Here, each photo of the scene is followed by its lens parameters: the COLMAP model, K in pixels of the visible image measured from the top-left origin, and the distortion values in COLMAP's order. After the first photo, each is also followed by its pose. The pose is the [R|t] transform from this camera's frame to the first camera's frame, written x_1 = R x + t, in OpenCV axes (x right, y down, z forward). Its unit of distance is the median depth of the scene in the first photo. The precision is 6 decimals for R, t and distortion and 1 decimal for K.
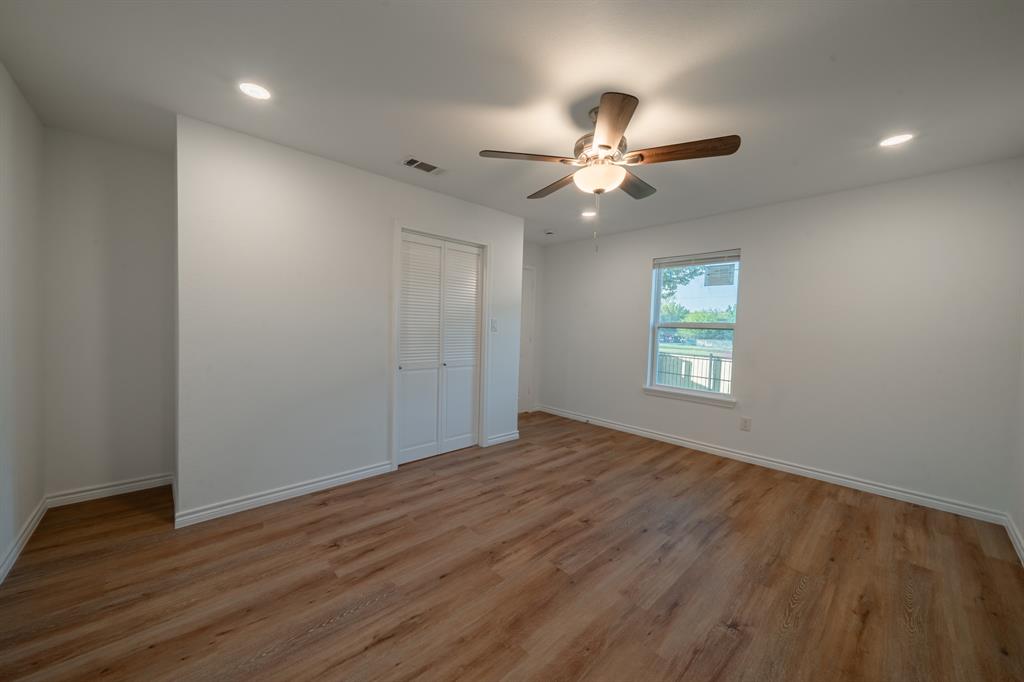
lens RADIAL K [[354.9, 0, 515.7], [0, 354.9, 341.4], [0, 0, 1]] dist [-0.002544, 0.000135]
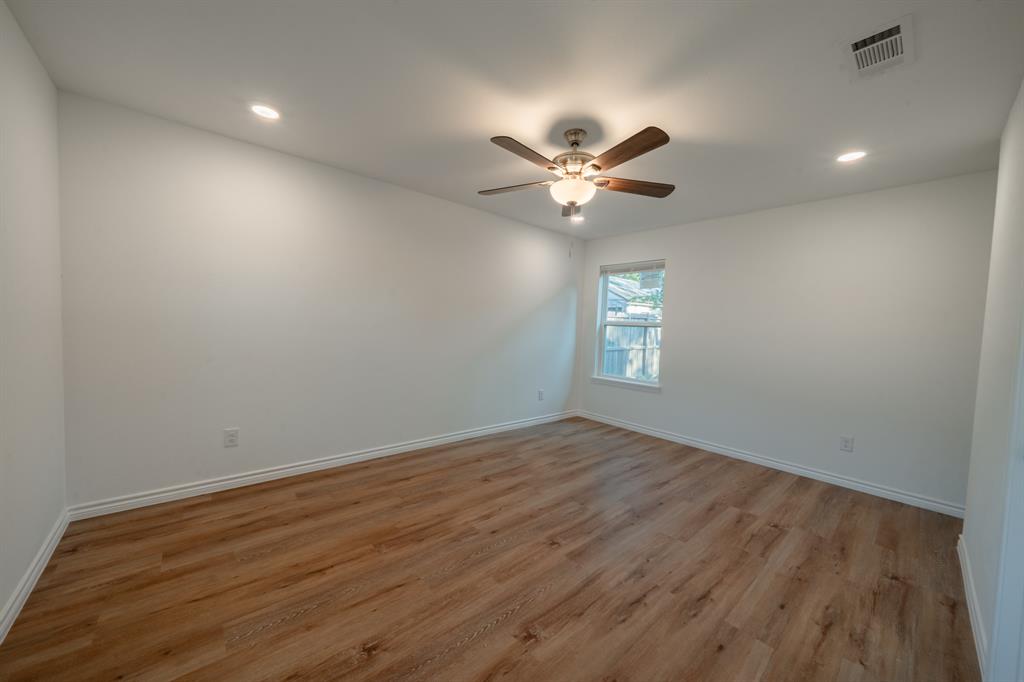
lens RADIAL K [[354.9, 0, 515.7], [0, 354.9, 341.4], [0, 0, 1]] dist [-0.002544, 0.000135]
pose [[-0.997513, -0.065861, 0.025100, 0.318684], [-0.063245, 0.993592, 0.093676, -0.075958], [-0.031109, 0.091856, -0.995286, 1.931468]]
